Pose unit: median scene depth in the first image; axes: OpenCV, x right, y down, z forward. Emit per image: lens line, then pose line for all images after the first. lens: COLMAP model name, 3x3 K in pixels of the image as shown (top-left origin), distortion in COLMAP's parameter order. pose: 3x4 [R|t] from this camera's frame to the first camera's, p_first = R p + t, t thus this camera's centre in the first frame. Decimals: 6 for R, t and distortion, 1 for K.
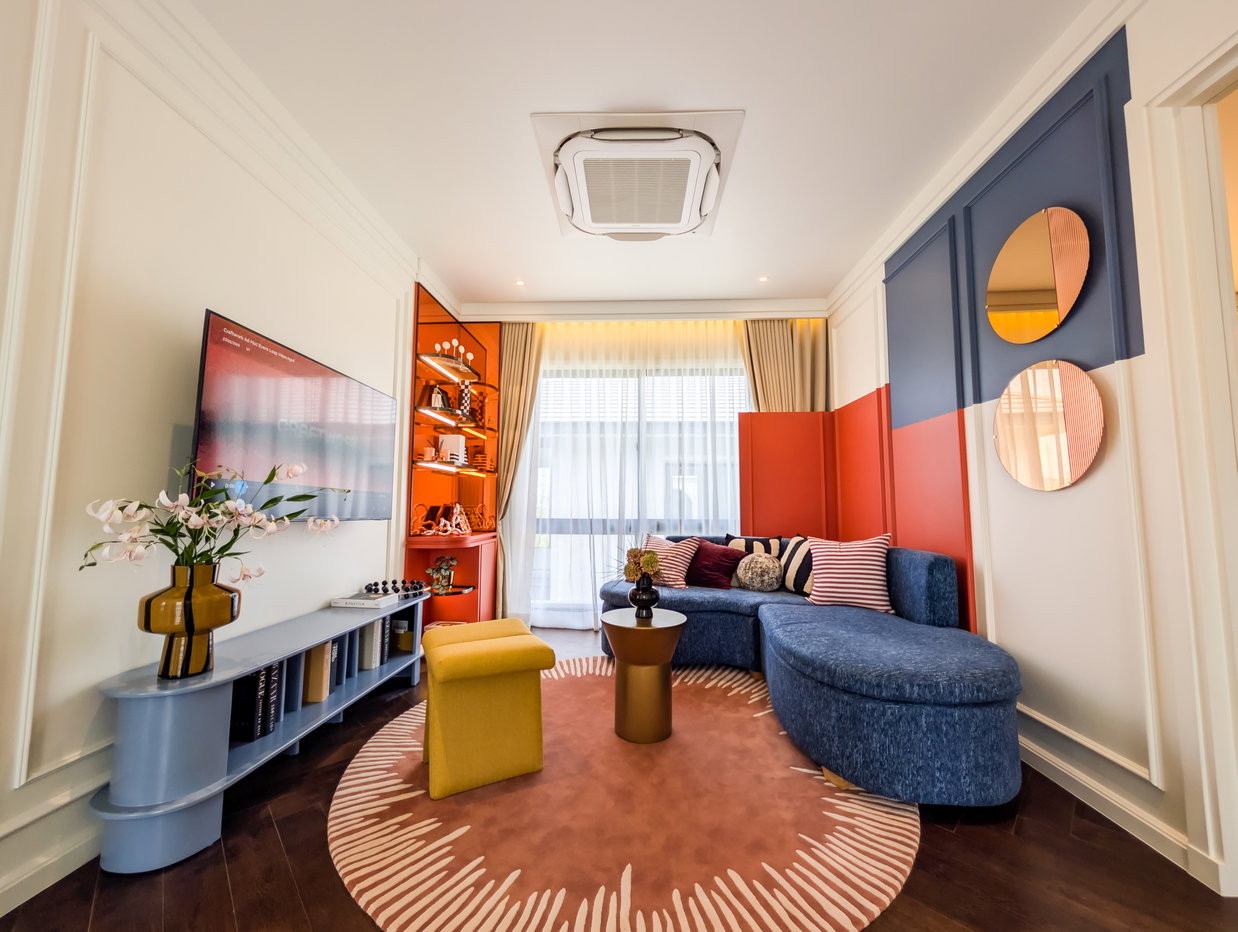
lens RADIAL K [[471.3, 0, 603.9], [0, 471.3, 466.2], [0, 0, 1]] dist [-0.000697, 0.000020]
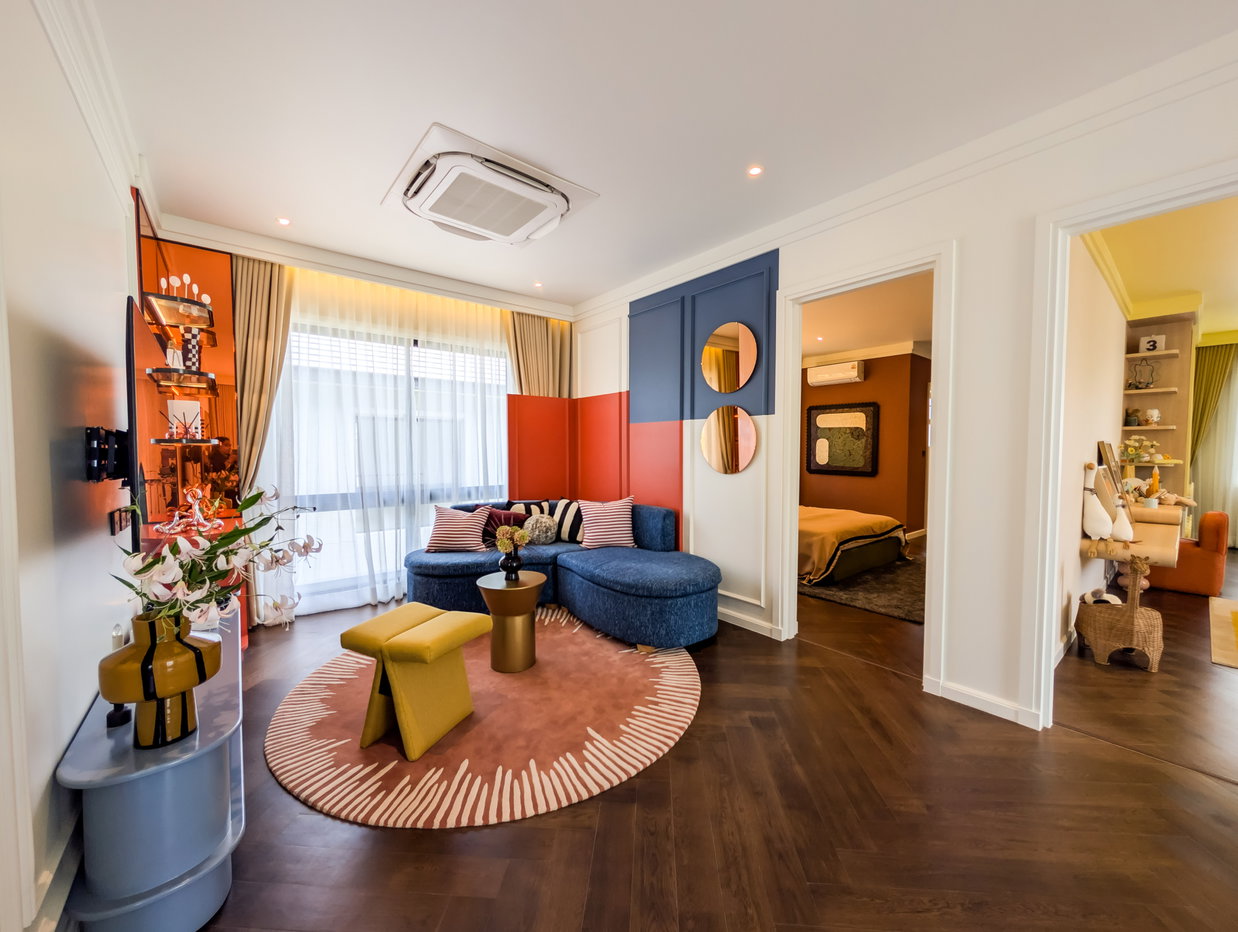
lens RADIAL K [[471.4, 0, 621.9], [0, 471.4, 468.8], [0, 0, 1]] dist [-0.001135, 0.000369]
pose [[0.743621, -0.033275, 0.667773, -0.494026], [-0.047382, 0.993627, 0.102275, -0.110194], [-0.666920, -0.107694, 0.737305, -0.092728]]
